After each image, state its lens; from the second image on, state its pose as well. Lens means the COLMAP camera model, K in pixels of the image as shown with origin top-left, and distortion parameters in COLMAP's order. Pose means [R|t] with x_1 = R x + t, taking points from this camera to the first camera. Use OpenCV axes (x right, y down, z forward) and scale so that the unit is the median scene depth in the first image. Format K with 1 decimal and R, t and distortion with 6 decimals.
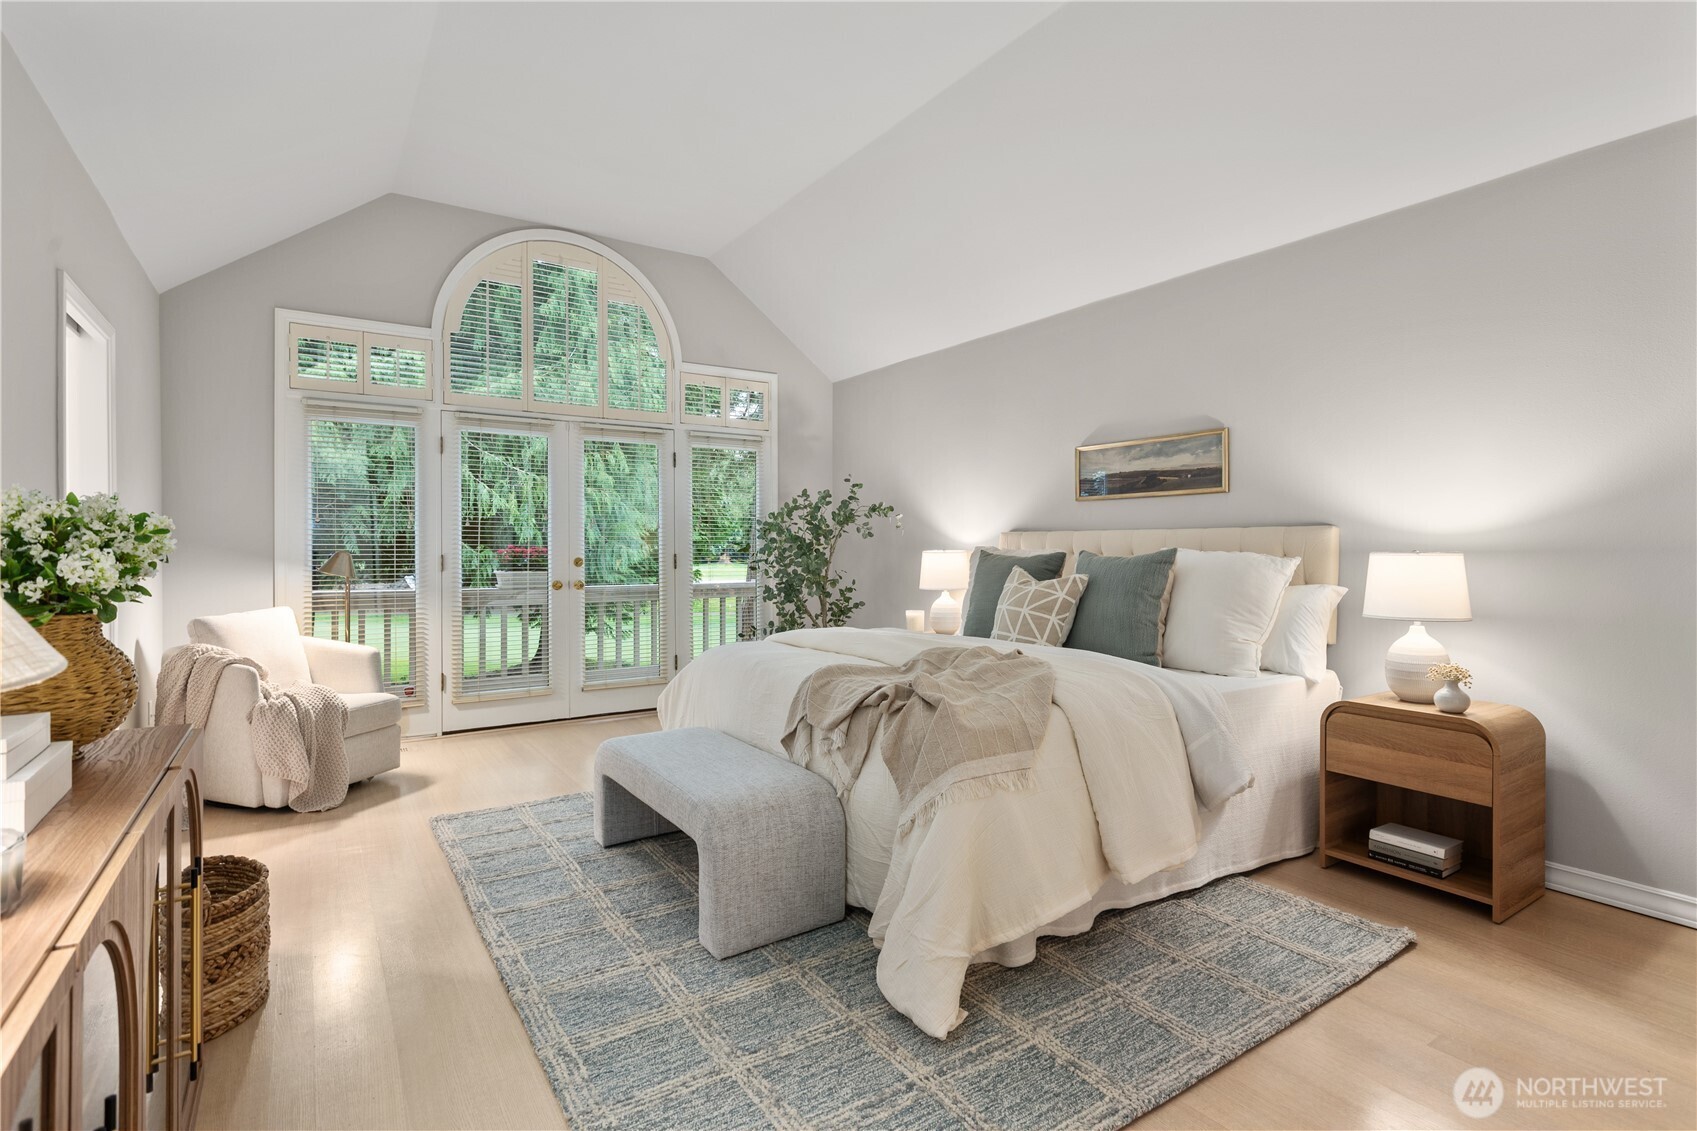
lens RADIAL K [[826.8, 0, 848.5], [0, 826.8, 565.5], [0, 0, 1]] dist [0.000886, 0.000347]
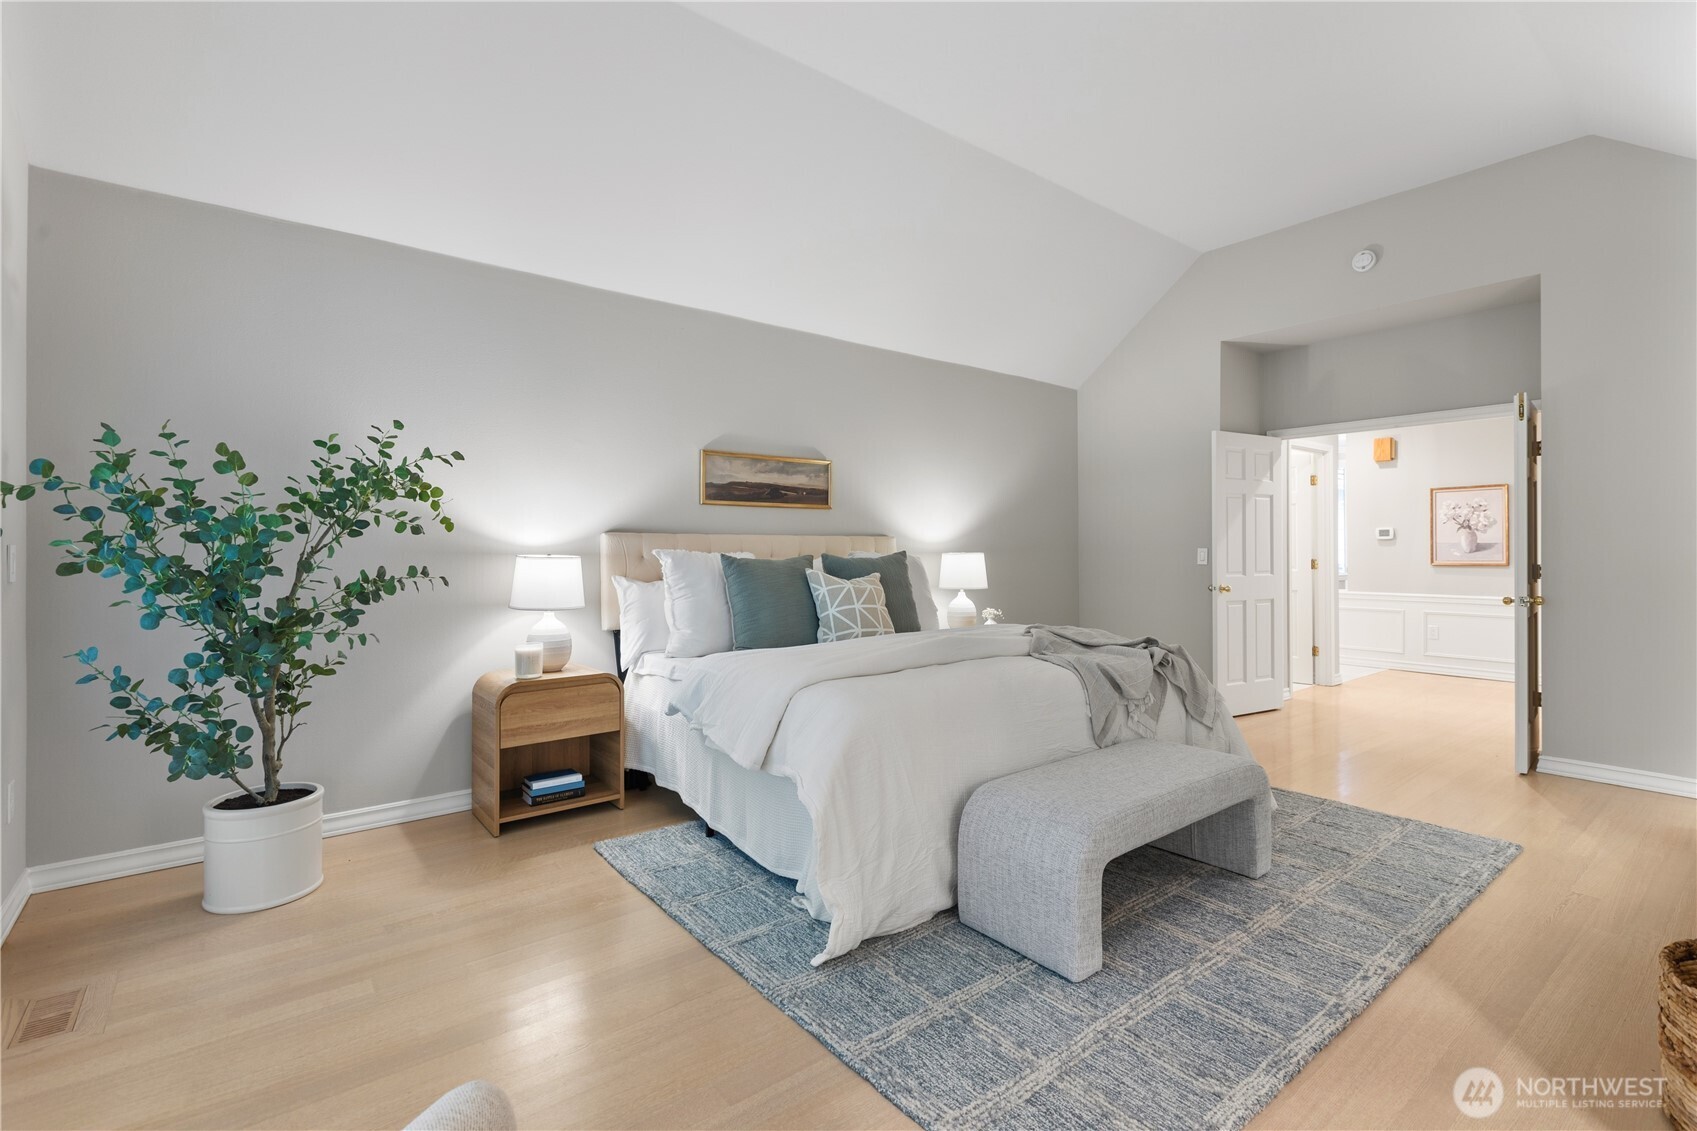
lens RADIAL K [[755.1, 0, 856.2], [0, 755.1, 561.7], [0, 0, 1]] dist [0.001284, 0.000236]
pose [[-0.084089, -0.026373, 0.996109, -0.740599], [0.005712, 0.999621, 0.026948, -0.033490], [-0.996442, 0.007956, -0.083907, 1.001363]]
